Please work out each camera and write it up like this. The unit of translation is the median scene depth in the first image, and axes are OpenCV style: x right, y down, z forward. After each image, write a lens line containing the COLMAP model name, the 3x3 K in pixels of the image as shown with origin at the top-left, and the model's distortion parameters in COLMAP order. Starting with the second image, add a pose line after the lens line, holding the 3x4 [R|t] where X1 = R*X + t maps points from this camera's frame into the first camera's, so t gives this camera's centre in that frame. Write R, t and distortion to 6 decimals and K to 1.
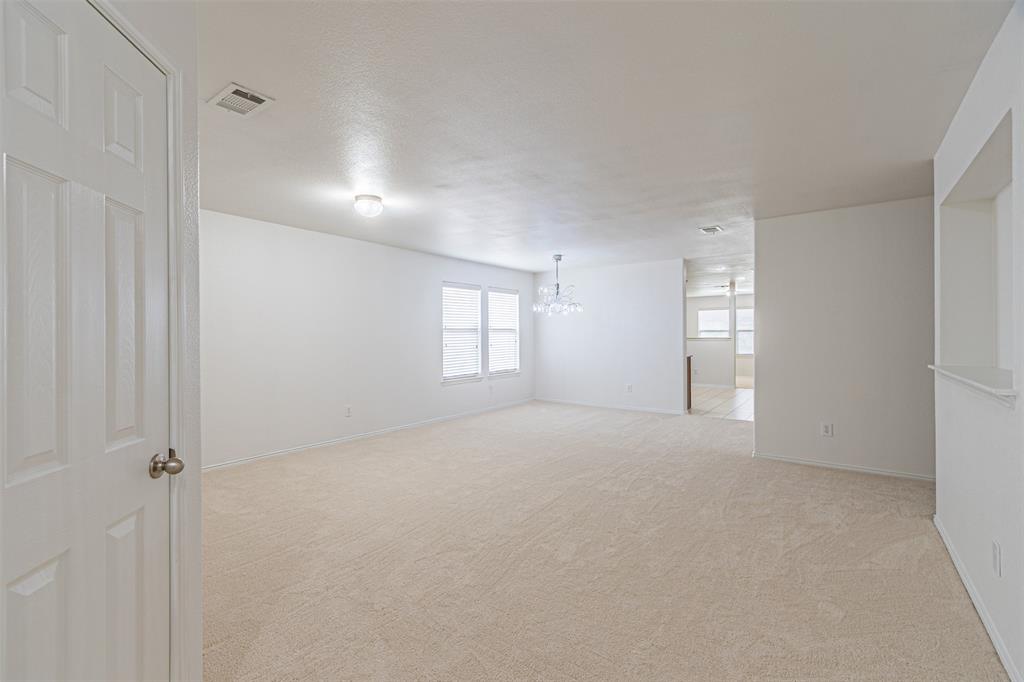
lens RADIAL K [[438.8, 0, 512.3], [0, 438.8, 339.2], [0, 0, 1]] dist [0.006587, -0.001315]
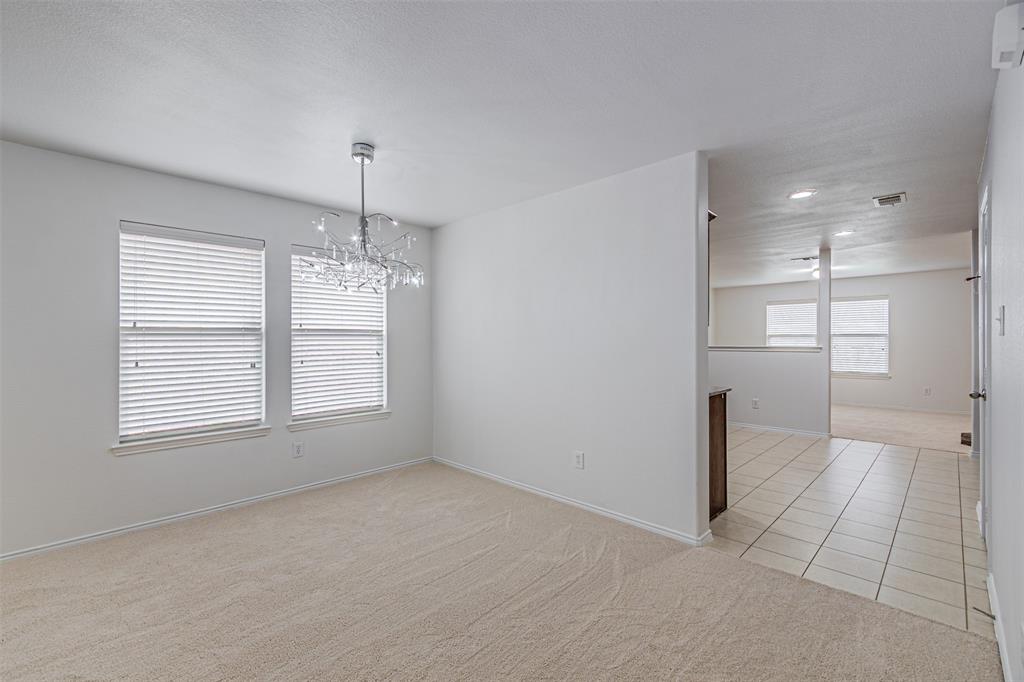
lens RADIAL K [[438.8, 0, 511.0], [0, 438.8, 346.9], [0, 0, 1]] dist [0.006587, -0.001315]
pose [[0.987051, 0.002020, -0.160397, 0.271623], [-0.002139, 0.999998, -0.000568, -0.004109], [0.160395, 0.000904, 0.987052, 0.552129]]
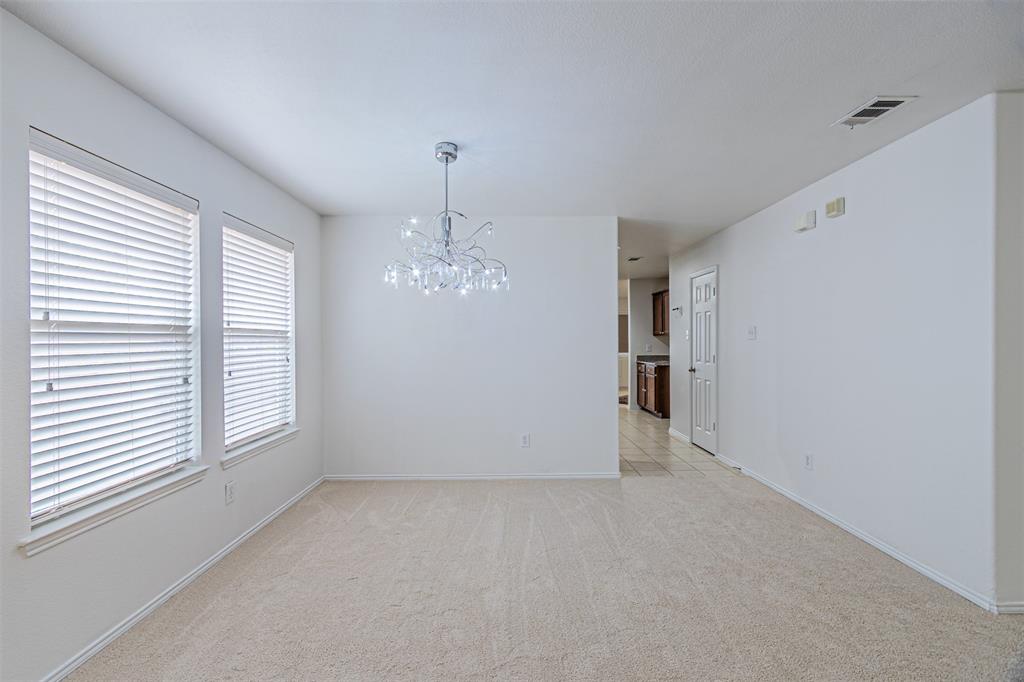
lens RADIAL K [[438.8, 0, 512.3], [0, 438.8, 343.0], [0, 0, 1]] dist [0.006587, -0.001315]
pose [[0.805270, -0.001004, 0.592907, -0.077108], [0.008696, 0.999911, -0.010118, -0.005979], [-0.592844, 0.013304, 0.805207, 0.569490]]
